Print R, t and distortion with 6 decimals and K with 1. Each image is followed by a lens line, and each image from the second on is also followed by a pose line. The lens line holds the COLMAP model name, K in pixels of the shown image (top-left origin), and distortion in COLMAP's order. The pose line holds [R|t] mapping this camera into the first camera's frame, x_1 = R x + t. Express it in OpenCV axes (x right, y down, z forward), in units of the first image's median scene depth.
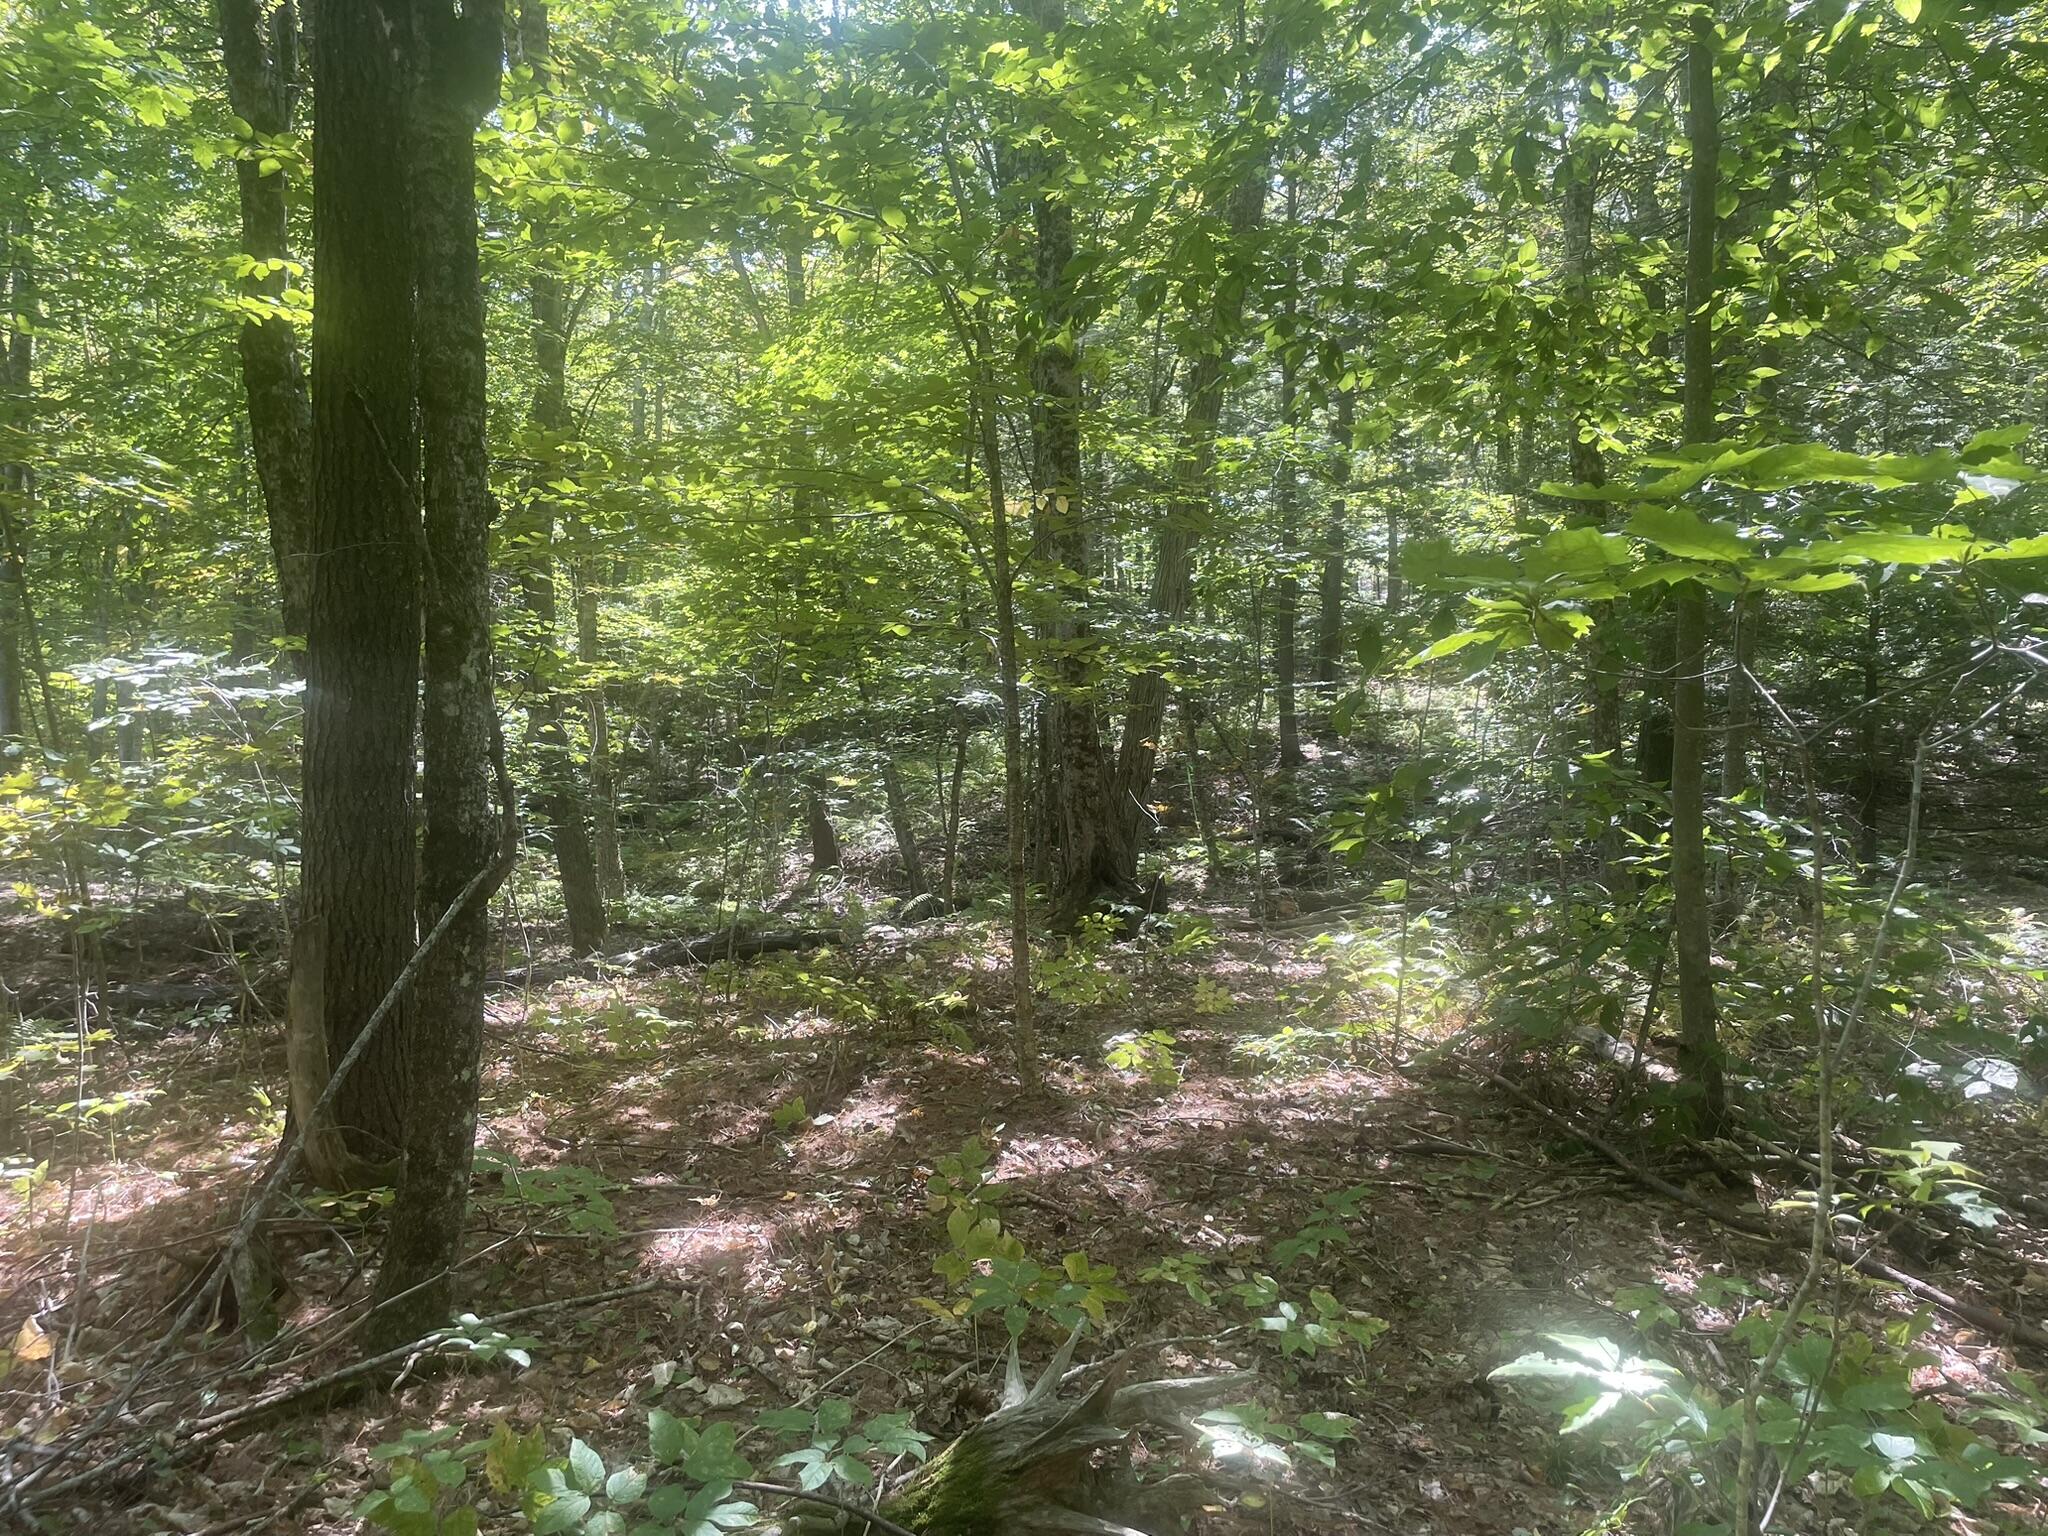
lens RADIAL K [[1515.1, 0, 1024.4], [0, 1515.1, 764.0], [0, 0, 1]] dist [0.070169, -0.096954]
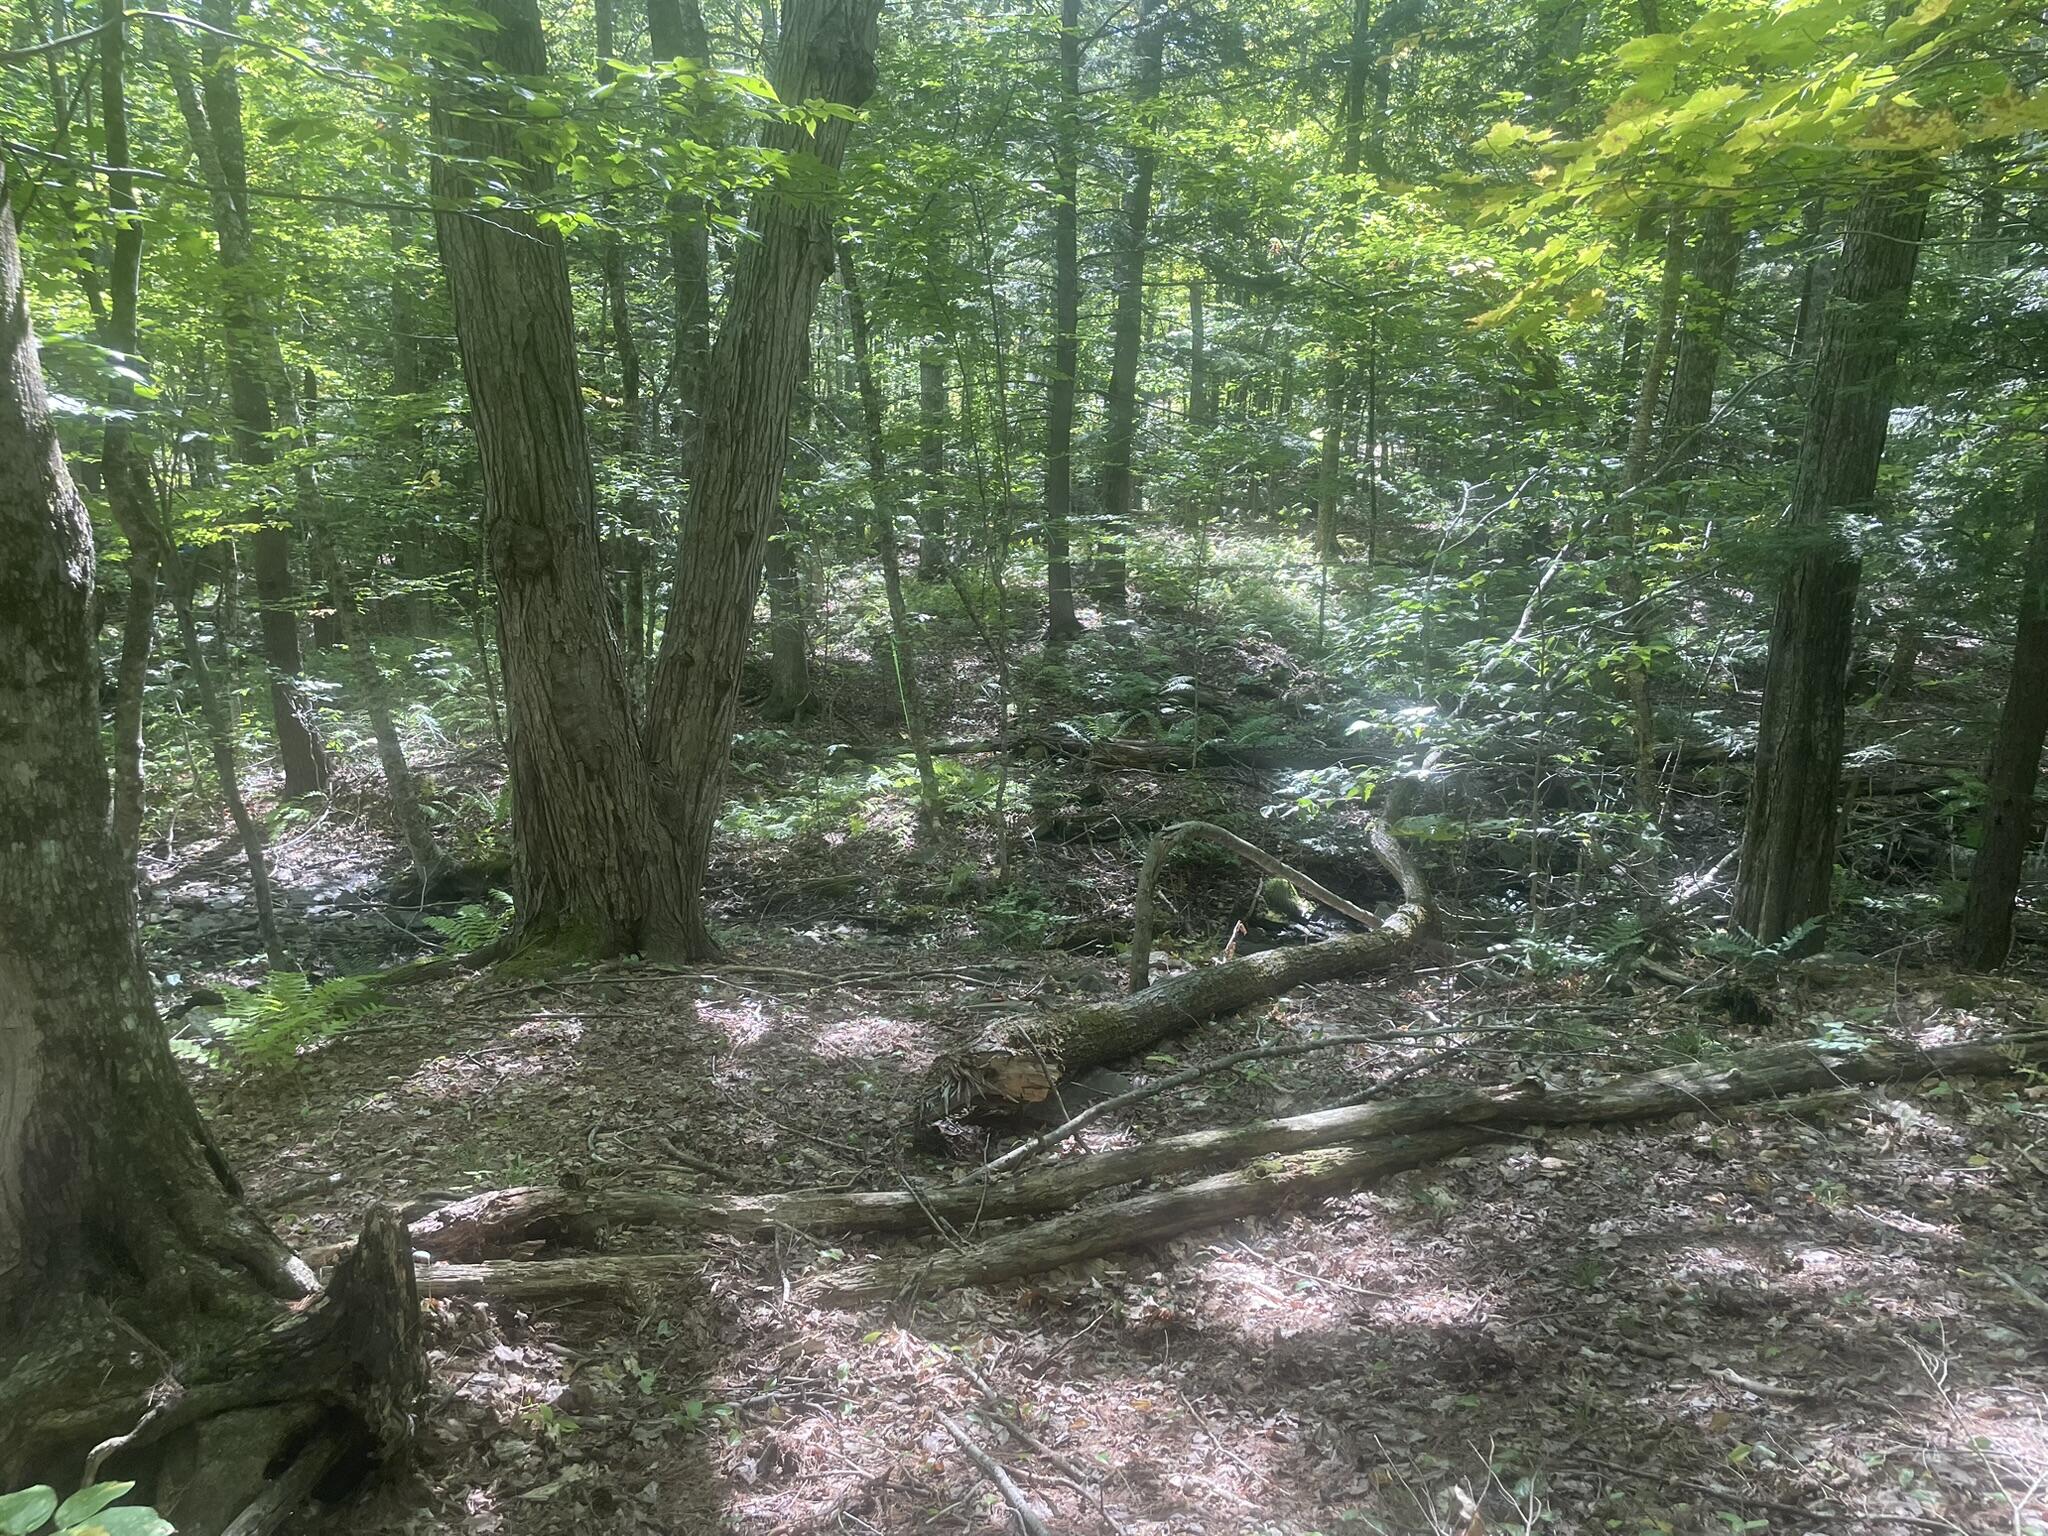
lens RADIAL K [[1515.1, 0, 1023.2], [0, 1515.1, 769.0], [0, 0, 1]] dist [0.070169, -0.096954]
pose [[0.989629, 0.006542, 0.143499, 0.056032], [-0.020397, 0.995240, 0.095292, -0.005352], [-0.142192, -0.097231, 0.985052, 0.296447]]
